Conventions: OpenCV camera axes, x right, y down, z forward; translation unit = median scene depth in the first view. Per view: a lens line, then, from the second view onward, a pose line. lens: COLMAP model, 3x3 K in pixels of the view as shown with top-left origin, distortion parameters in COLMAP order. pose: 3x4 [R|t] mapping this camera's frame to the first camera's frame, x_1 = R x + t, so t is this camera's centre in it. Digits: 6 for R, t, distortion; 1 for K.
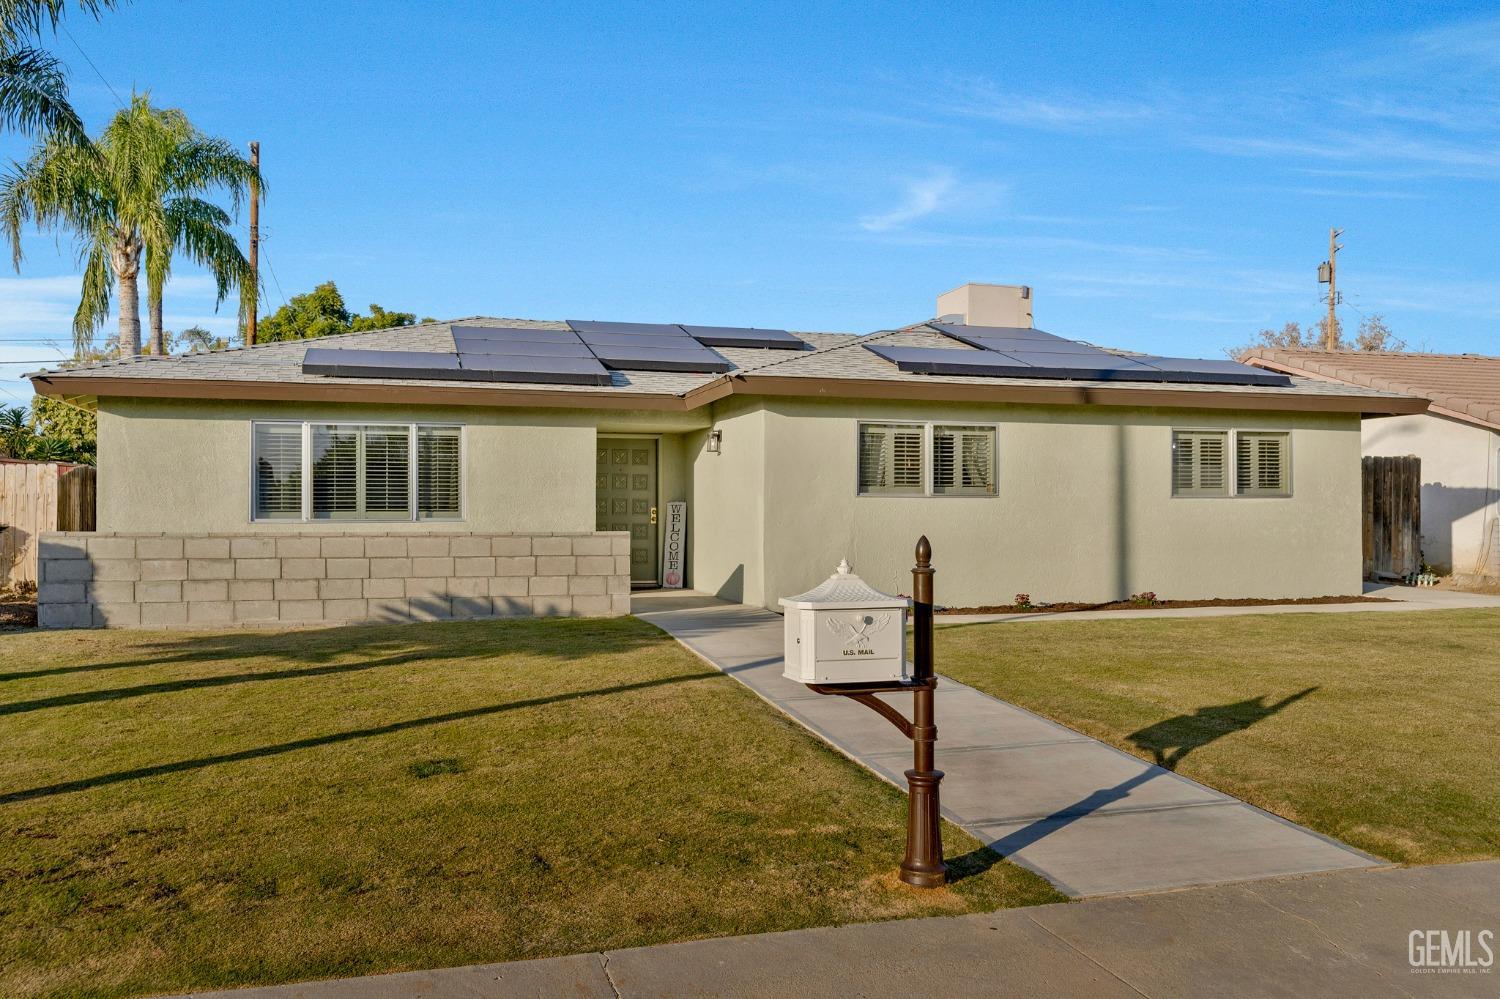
lens RADIAL K [[1156.8, 0, 713.9], [0, 1156.8, 524.0], [0, 0, 1]] dist [-0.000573, -0.002238]
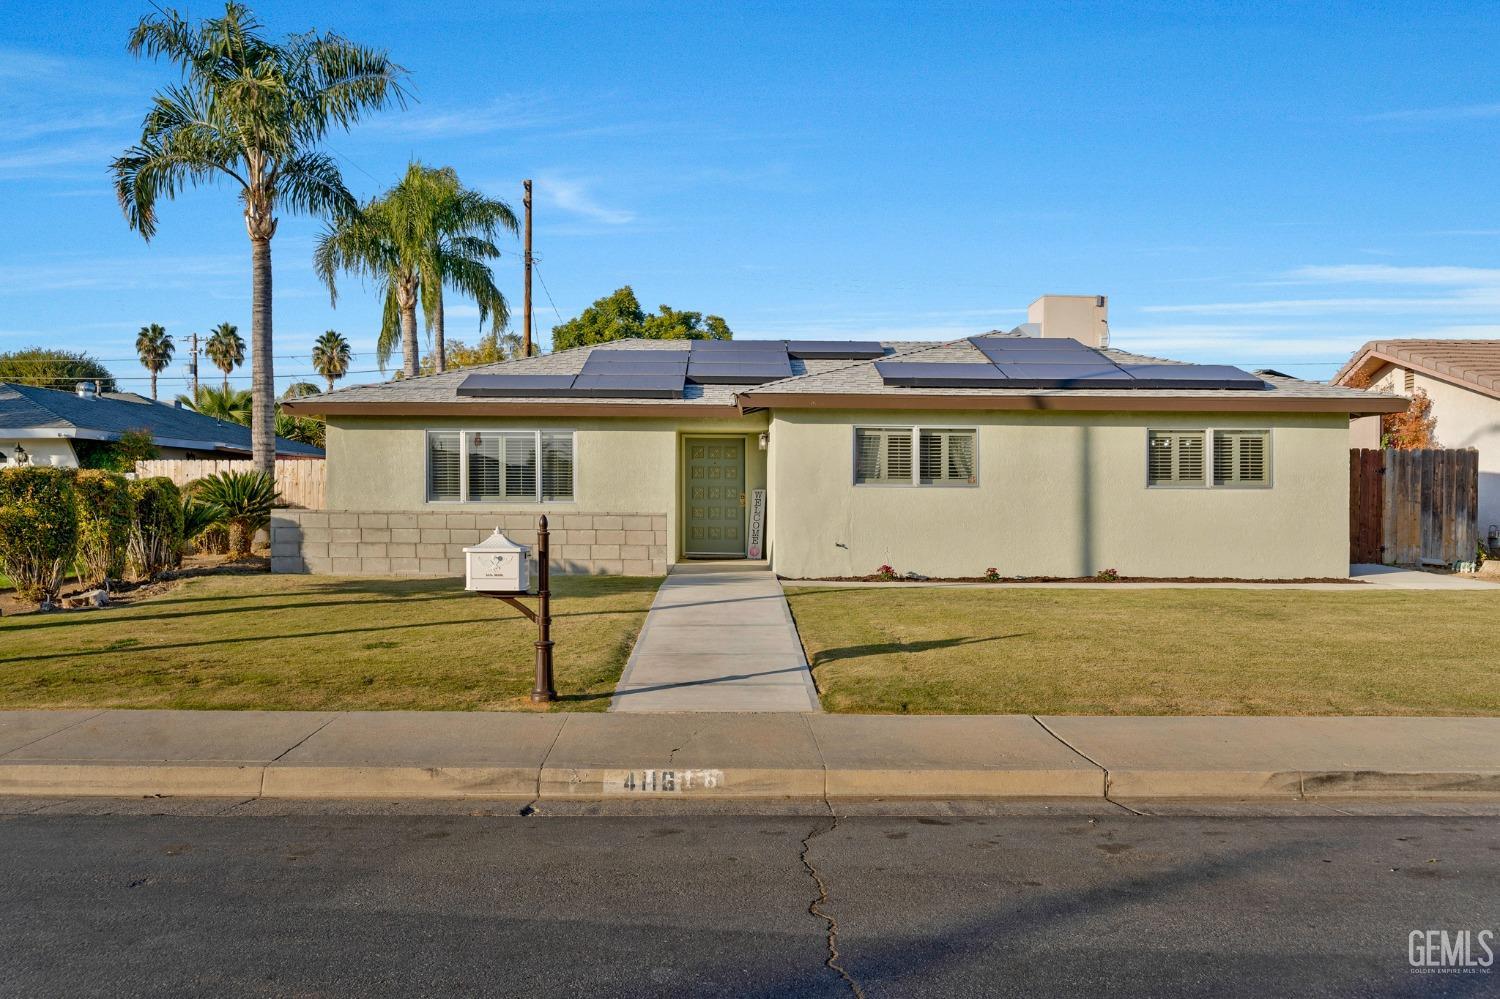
lens RADIAL K [[1174.3, 0, 741.7], [0, 1174.3, 538.3], [0, 0, 1]] dist [-0.004756, 0.000529]
pose [[0.962876, 0.015530, -0.269498, 0.334656], [-0.008153, 0.999561, 0.028468, -0.002892], [0.269822, -0.025213, 0.962580, -0.245937]]
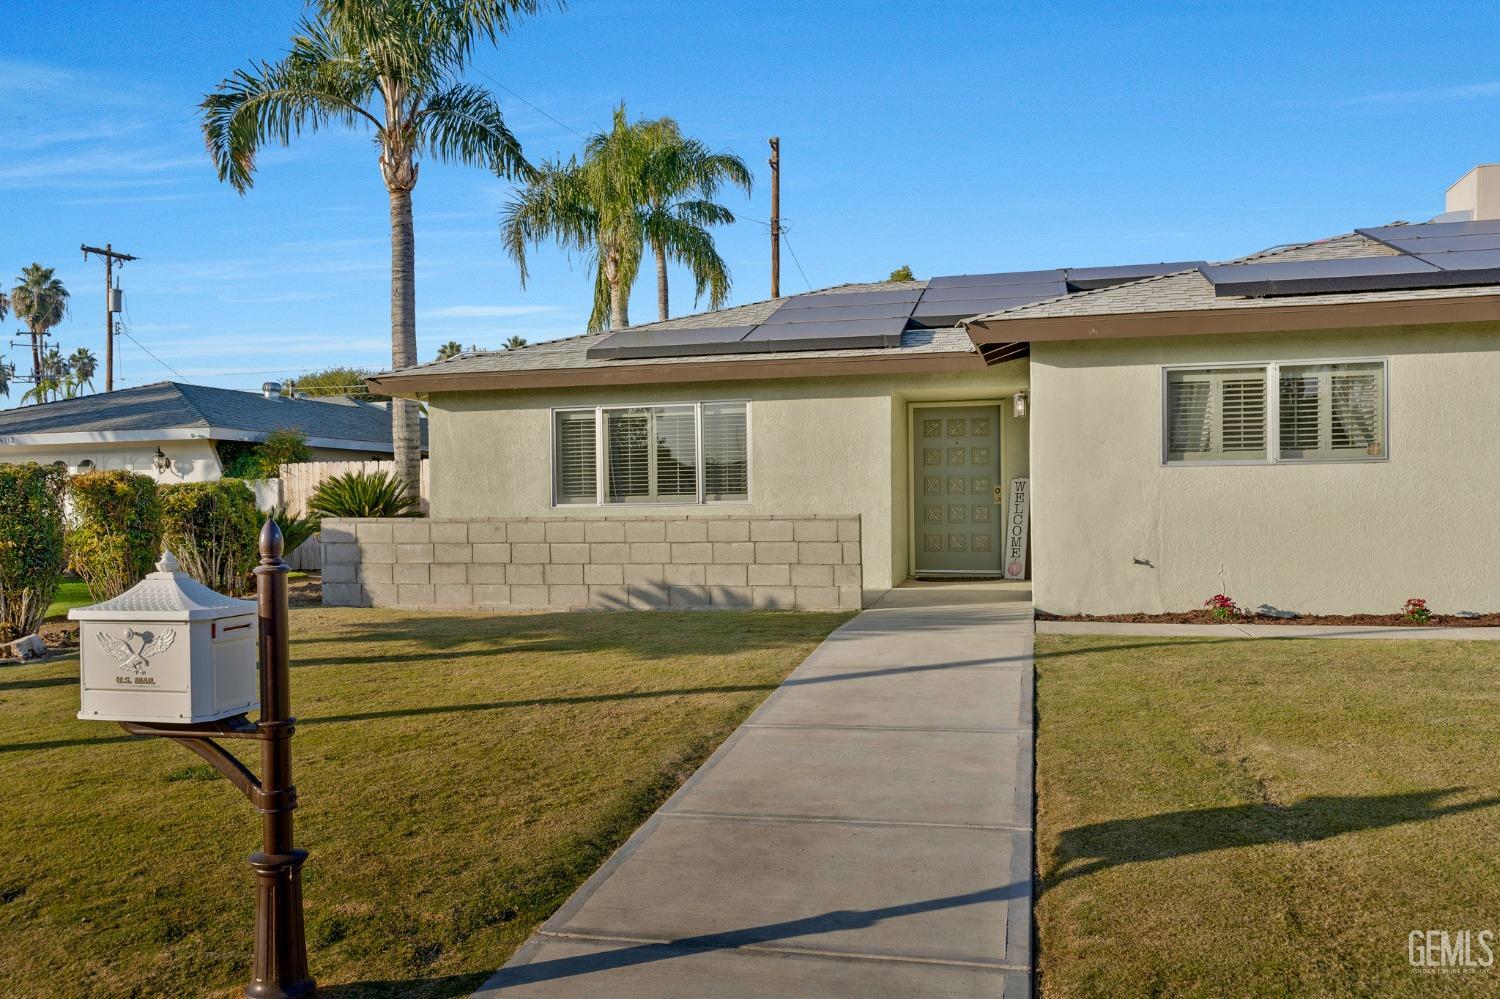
lens RADIAL K [[1174.3, 0, 741.7], [0, 1174.3, 538.3], [0, 0, 1]] dist [-0.004756, 0.000529]
pose [[0.861272, 0.003773, -0.508131, 0.266090], [0.009966, 0.999655, 0.024314, 0.002217], [0.508047, -0.026005, 0.860937, 0.178040]]
